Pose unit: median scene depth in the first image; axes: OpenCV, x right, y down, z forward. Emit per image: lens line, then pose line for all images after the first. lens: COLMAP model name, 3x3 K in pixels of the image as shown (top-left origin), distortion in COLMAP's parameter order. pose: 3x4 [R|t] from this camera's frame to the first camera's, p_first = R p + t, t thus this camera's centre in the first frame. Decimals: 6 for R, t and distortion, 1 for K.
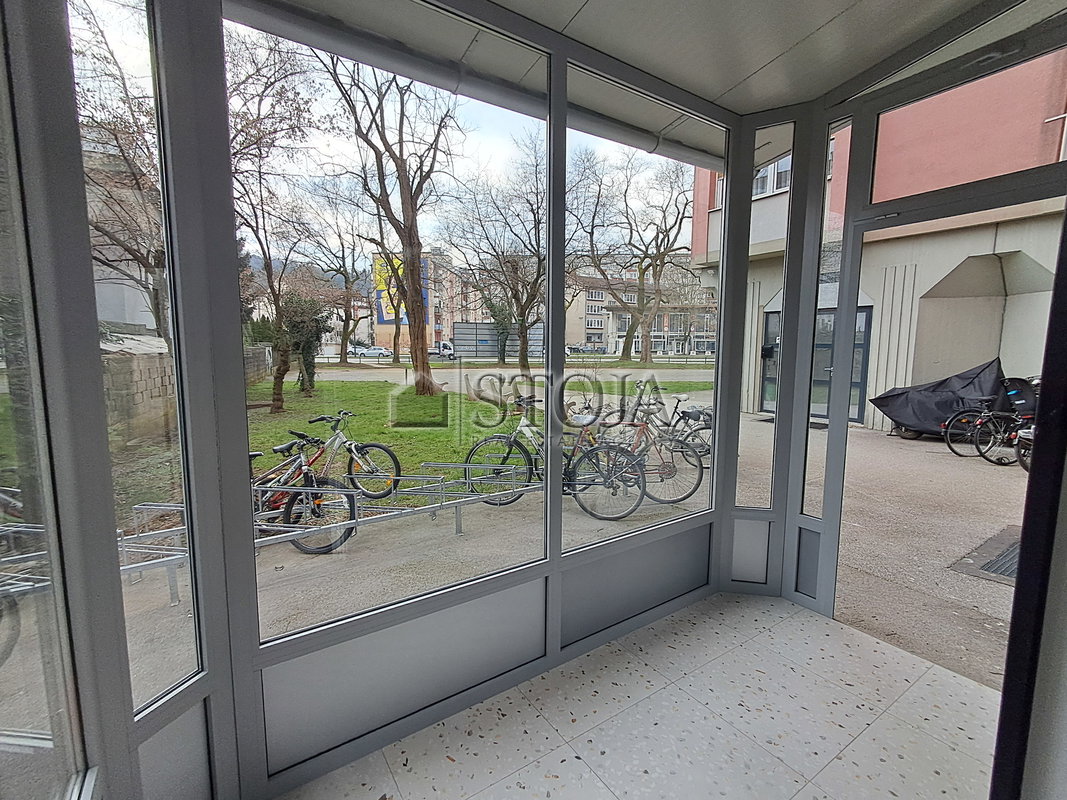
lens RADIAL K [[479.0, 0, 533.5], [0, 479.0, 400.0], [0, 0, 1]] dist [0.000444, -0.000513]
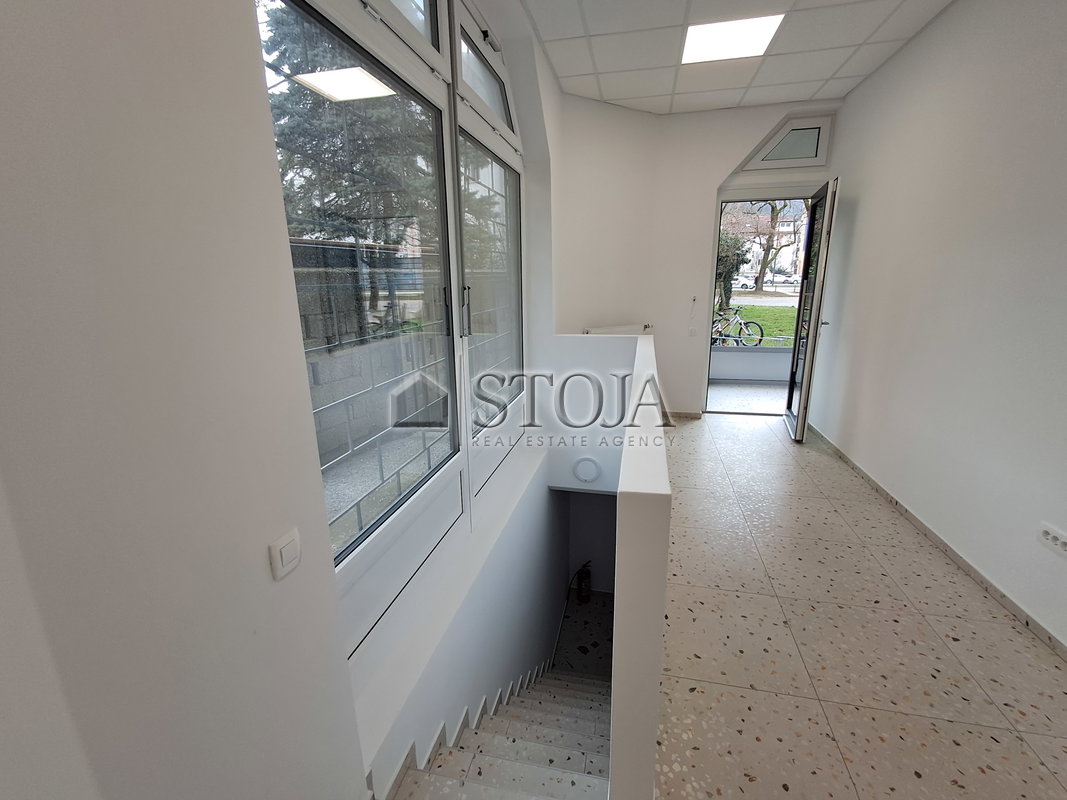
lens RADIAL K [[479.0, 0, 533.5], [0, 479.0, 400.0], [0, 0, 1]] dist [0.000444, -0.000513]
pose [[0.687279, 0.166132, -0.707141, 0.095276], [-0.063535, 0.983513, 0.169311, 0.022694], [0.723610, -0.071436, 0.686503, -0.202343]]
